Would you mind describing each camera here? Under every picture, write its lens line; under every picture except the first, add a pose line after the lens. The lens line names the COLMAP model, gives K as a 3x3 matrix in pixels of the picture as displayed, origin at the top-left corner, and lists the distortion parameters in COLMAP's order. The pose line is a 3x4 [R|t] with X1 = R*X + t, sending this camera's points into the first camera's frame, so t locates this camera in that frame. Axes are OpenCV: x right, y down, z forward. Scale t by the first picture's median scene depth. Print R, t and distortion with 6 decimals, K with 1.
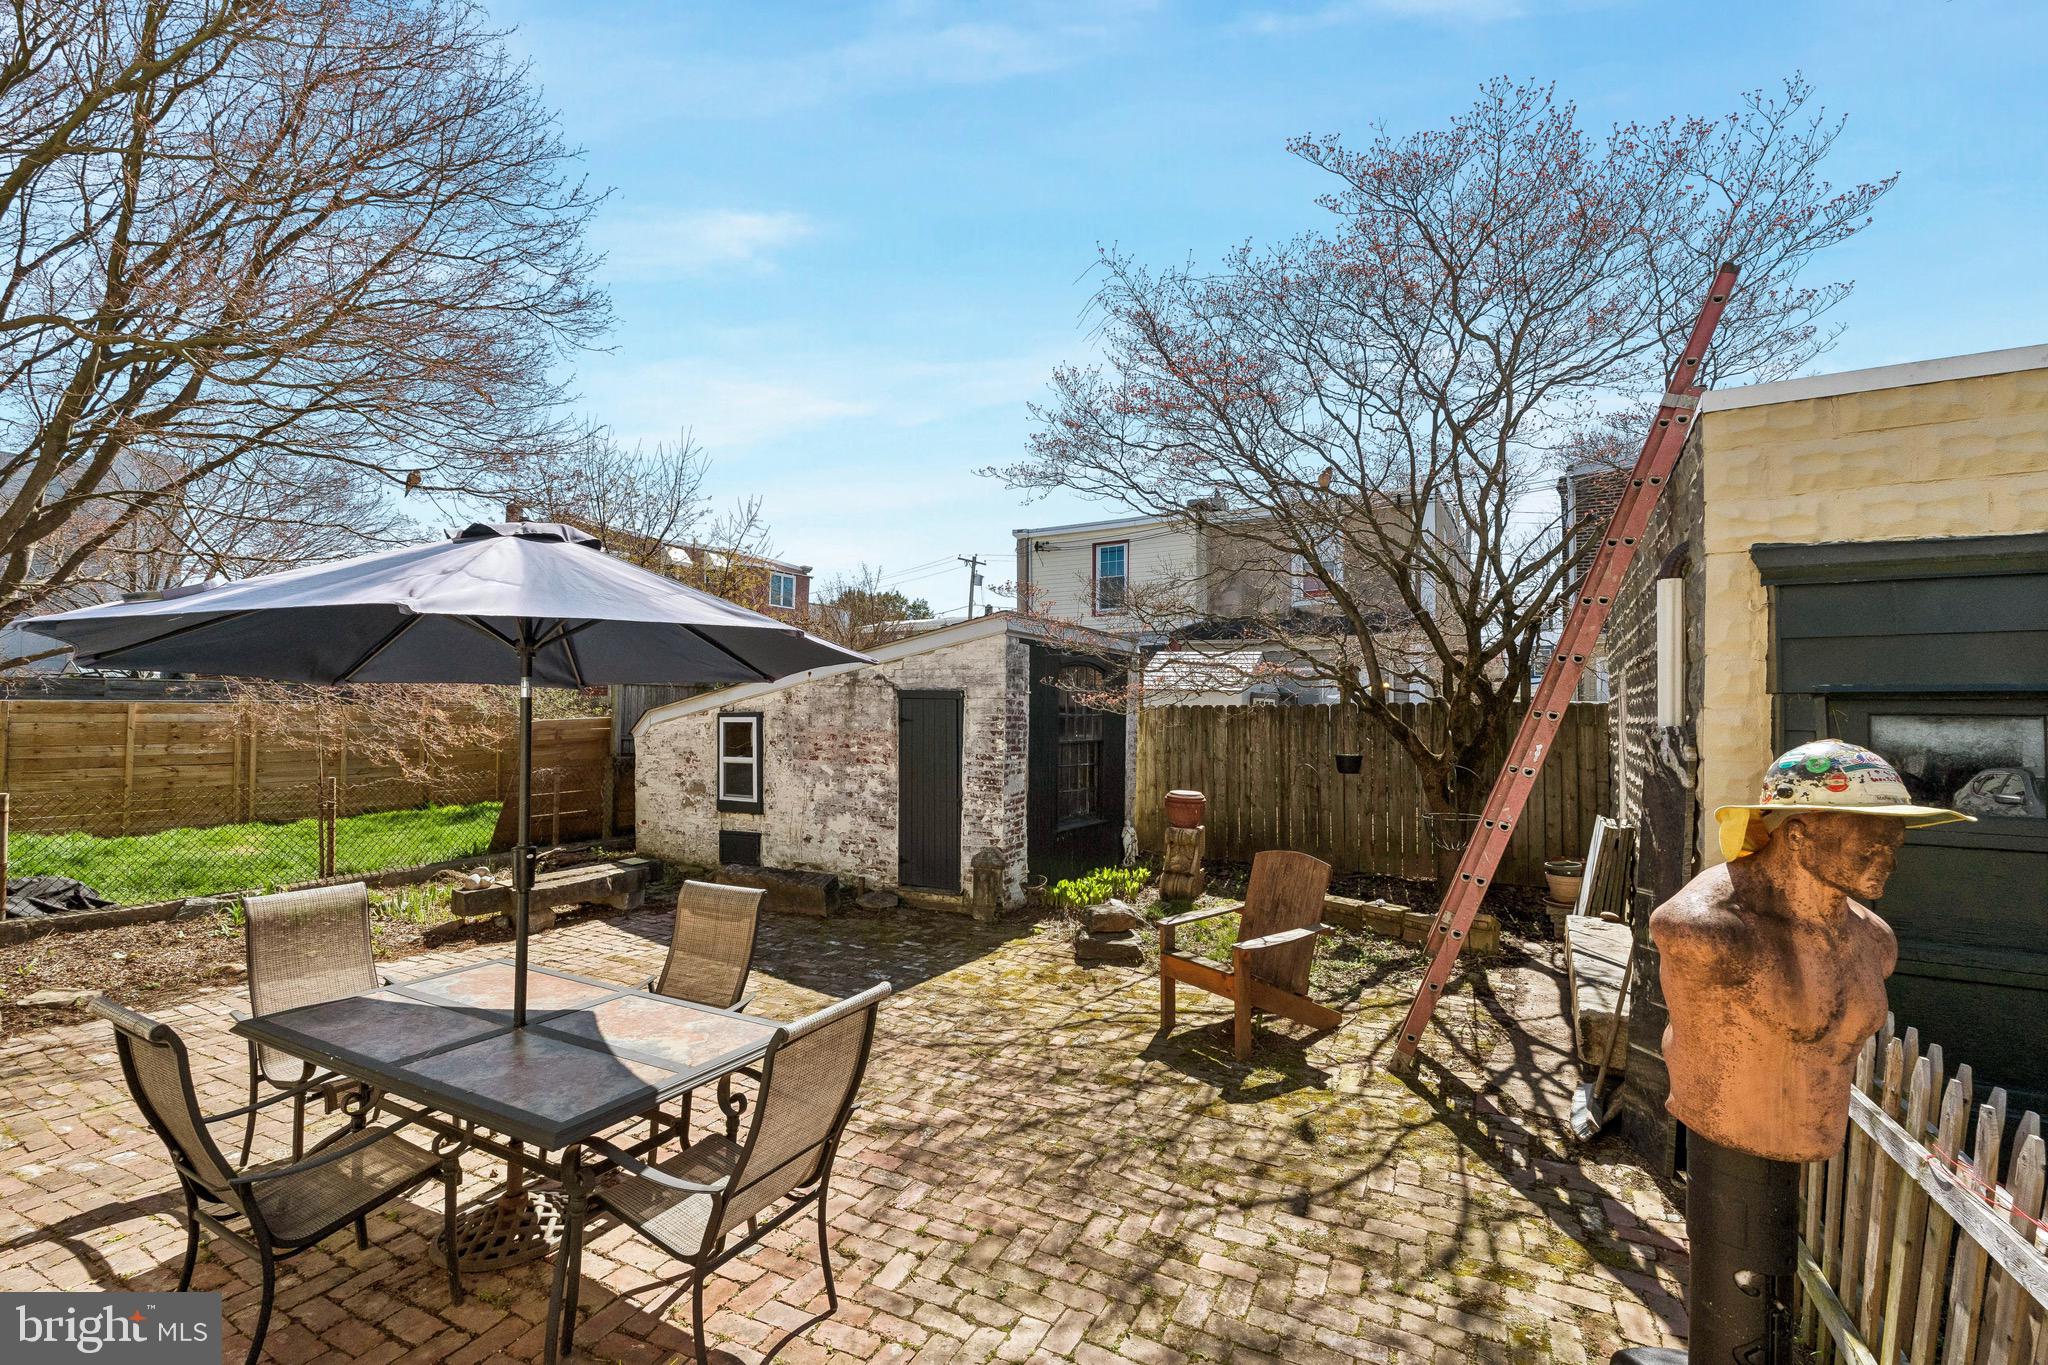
lens RADIAL K [[903.8, 0, 1012.9], [0, 903.8, 683.3], [0, 0, 1]] dist [-0.004598, -0.000072]
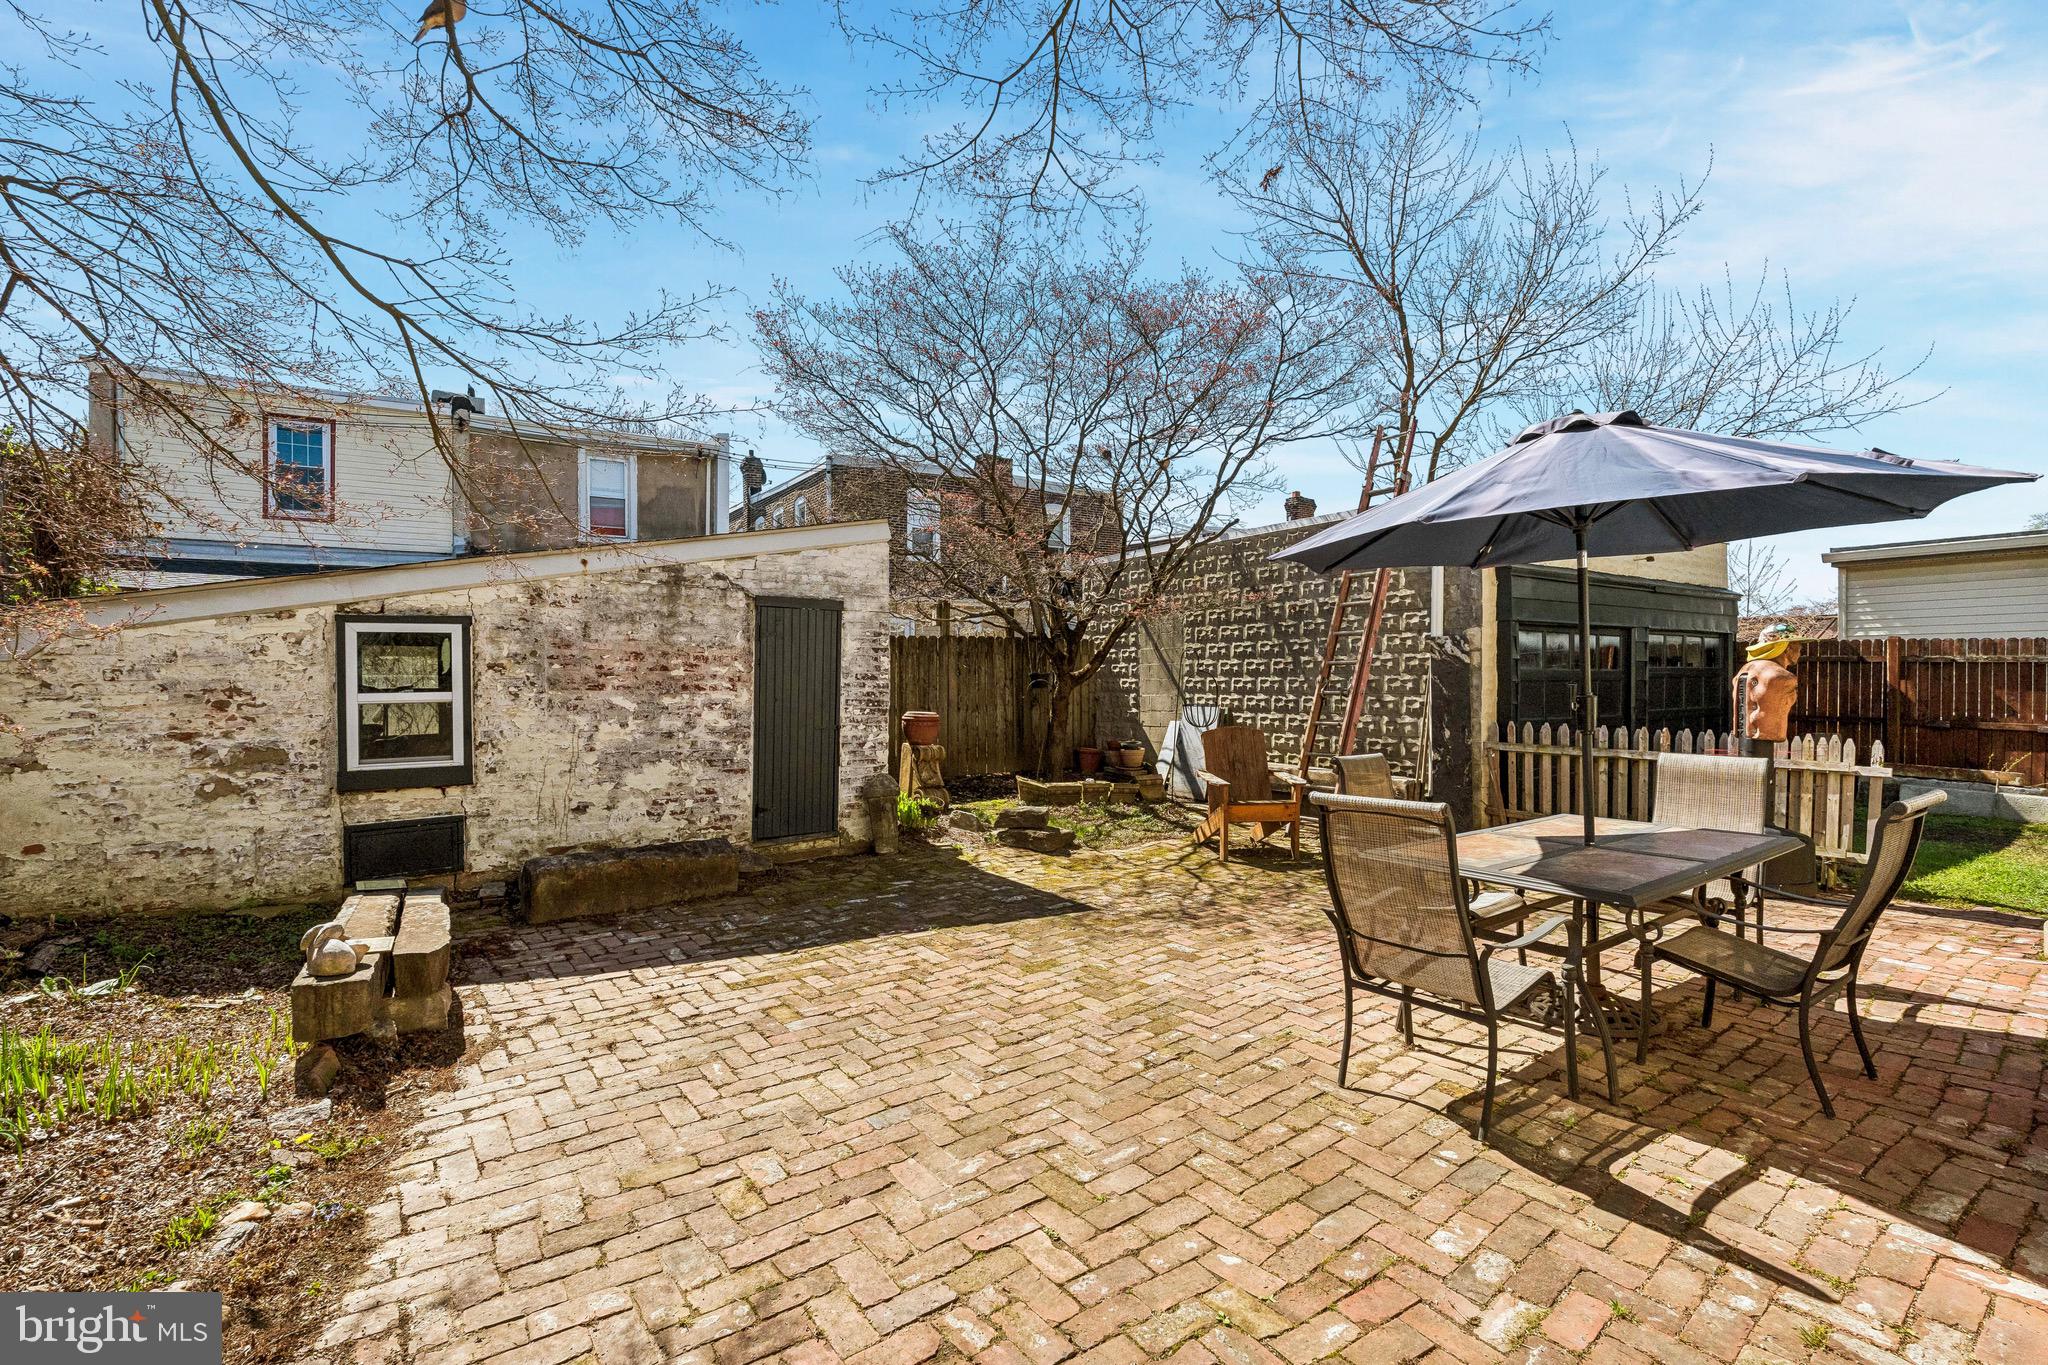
lens RADIAL K [[903.8, 0, 1025.9], [0, 903.8, 685.7], [0, 0, 1]] dist [-0.004598, -0.000072]
pose [[0.426841, -0.015140, 0.904200, -0.725969], [-0.023325, 0.999343, 0.027744, 0.057594], [-0.904026, -0.032933, 0.426208, 0.439379]]
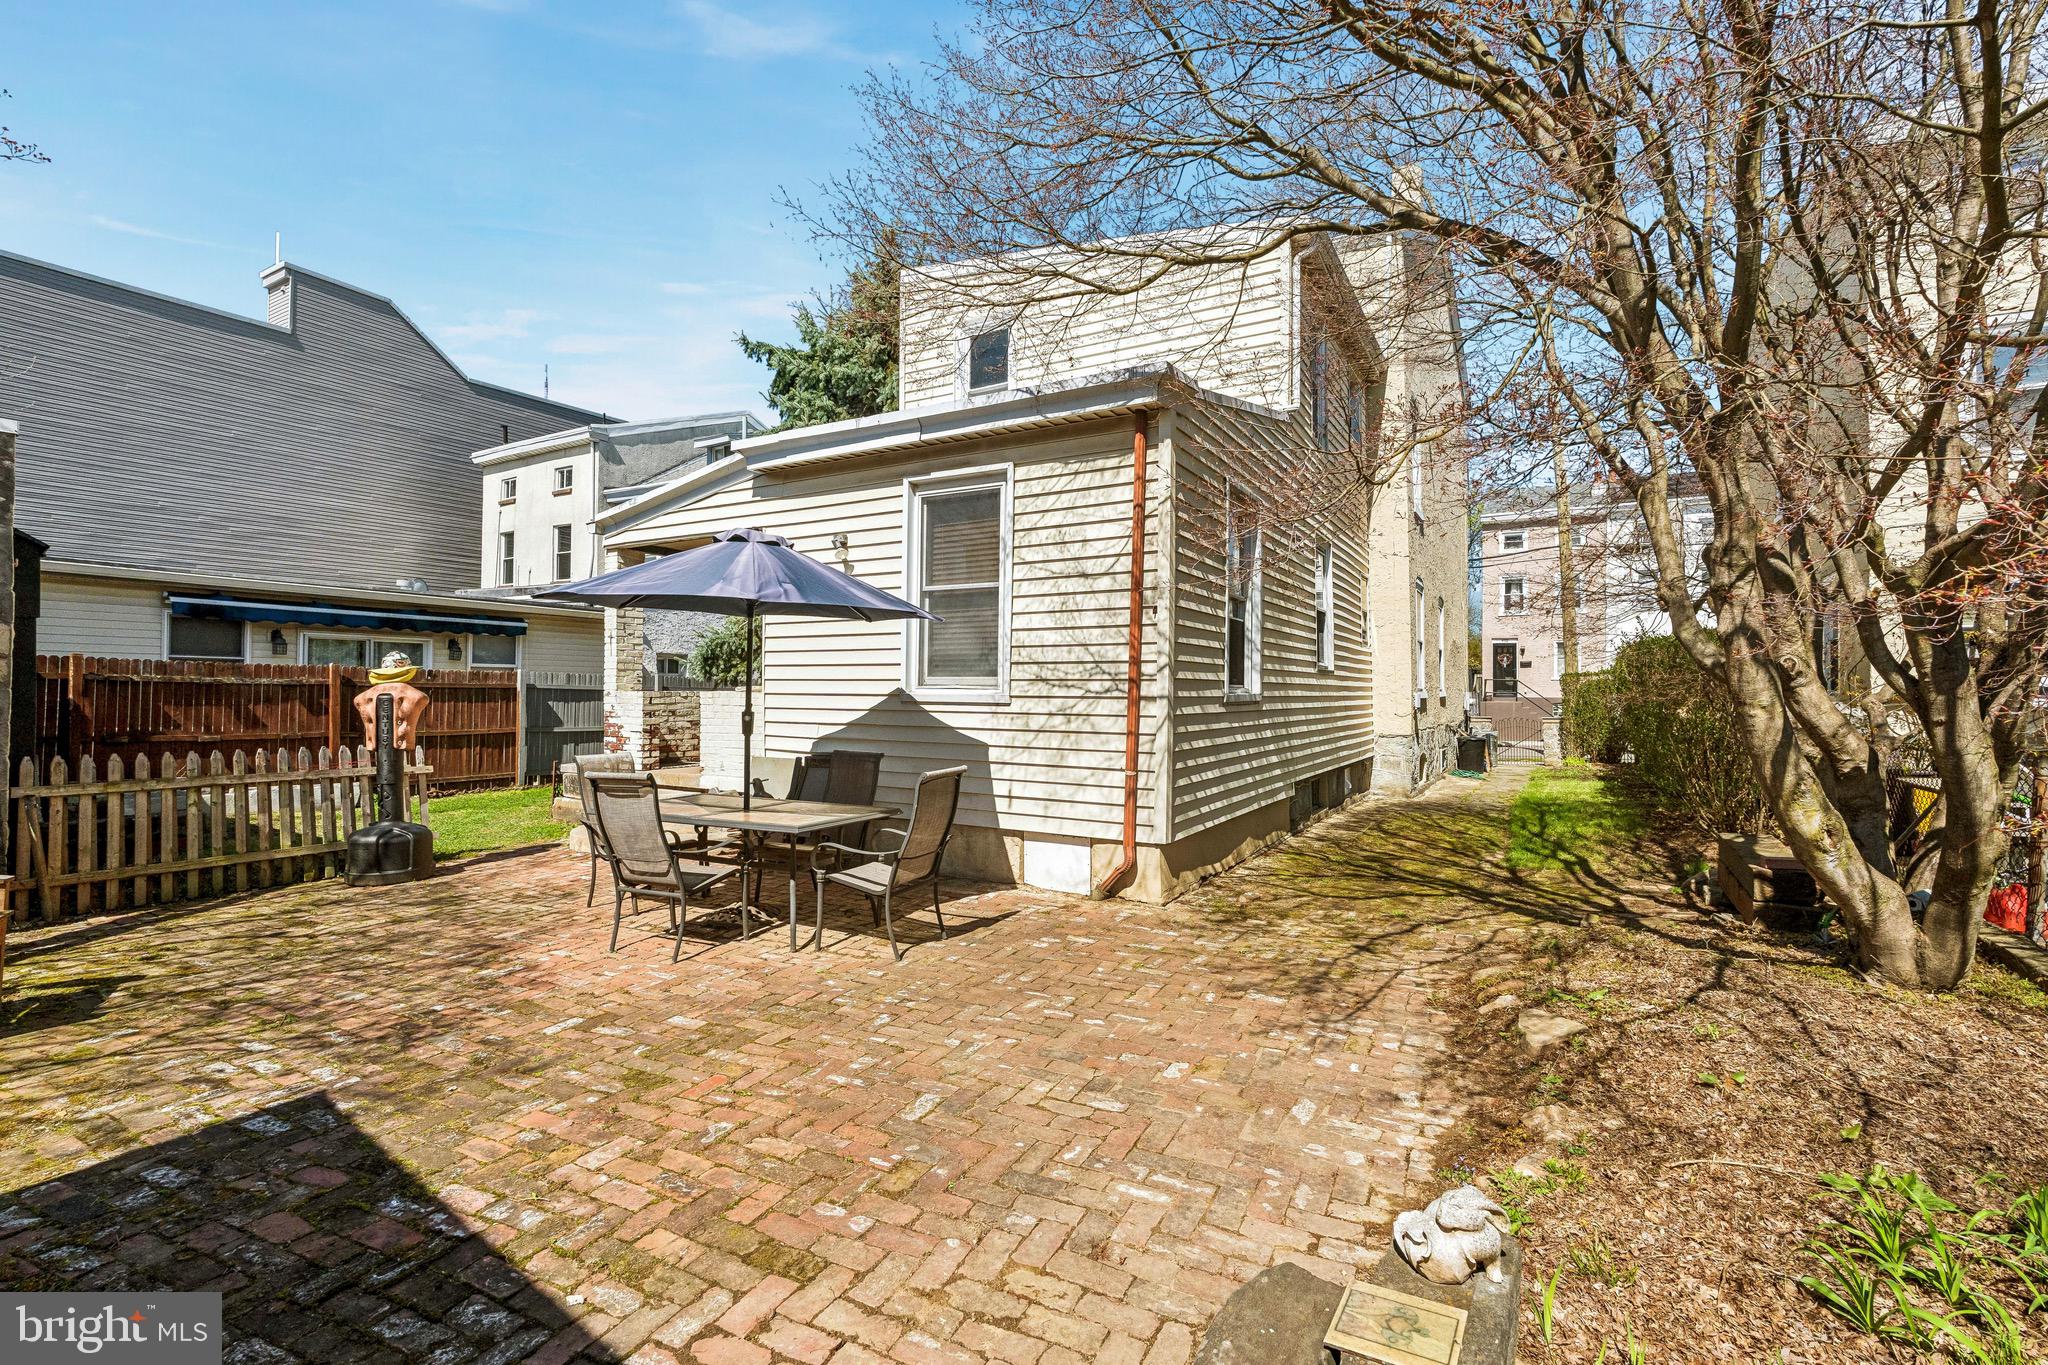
lens RADIAL K [[903.8, 0, 1032.4], [0, 903.8, 691.1], [0, 0, 1]] dist [-0.004598, -0.000072]
pose [[-0.999649, -0.009871, -0.024598, -0.407589], [-0.009018, 0.999362, -0.034548, 0.075402], [0.024923, -0.034314, -0.999100, 1.064677]]
